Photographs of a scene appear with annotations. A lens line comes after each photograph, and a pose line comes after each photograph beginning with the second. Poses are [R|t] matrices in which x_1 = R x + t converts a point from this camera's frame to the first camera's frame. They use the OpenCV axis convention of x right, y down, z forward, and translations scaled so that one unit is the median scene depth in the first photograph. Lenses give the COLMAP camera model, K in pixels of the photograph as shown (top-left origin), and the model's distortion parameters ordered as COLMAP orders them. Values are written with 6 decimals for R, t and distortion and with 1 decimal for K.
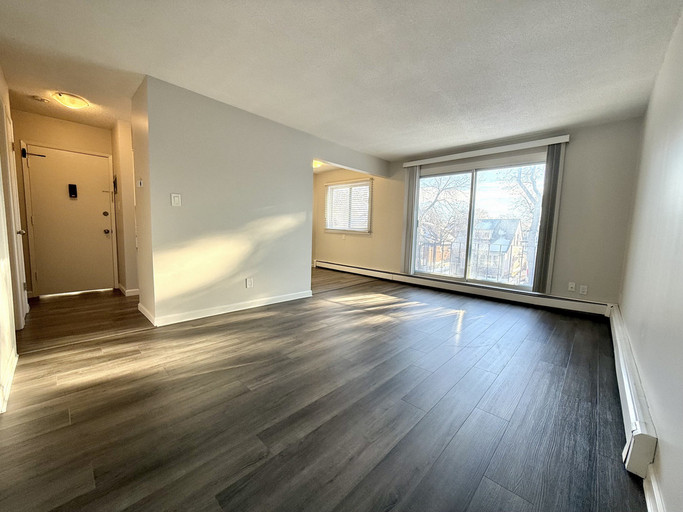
lens RADIAL K [[270.4, 0, 343.1], [0, 270.4, 257.8], [0, 0, 1]] dist [-0.001844, -0.000568]
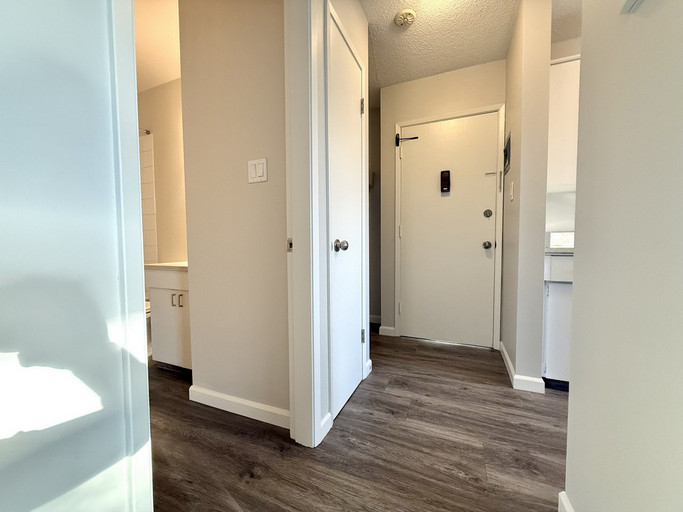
lens RADIAL K [[270.4, 0, 344.5], [0, 270.4, 257.2], [0, 0, 1]] dist [-0.001844, -0.000568]
pose [[0.347555, 0.010010, -0.937606, -0.453884], [-0.078555, 0.996739, -0.018478, -0.038722], [0.934363, 0.080075, 0.347208, 0.531994]]
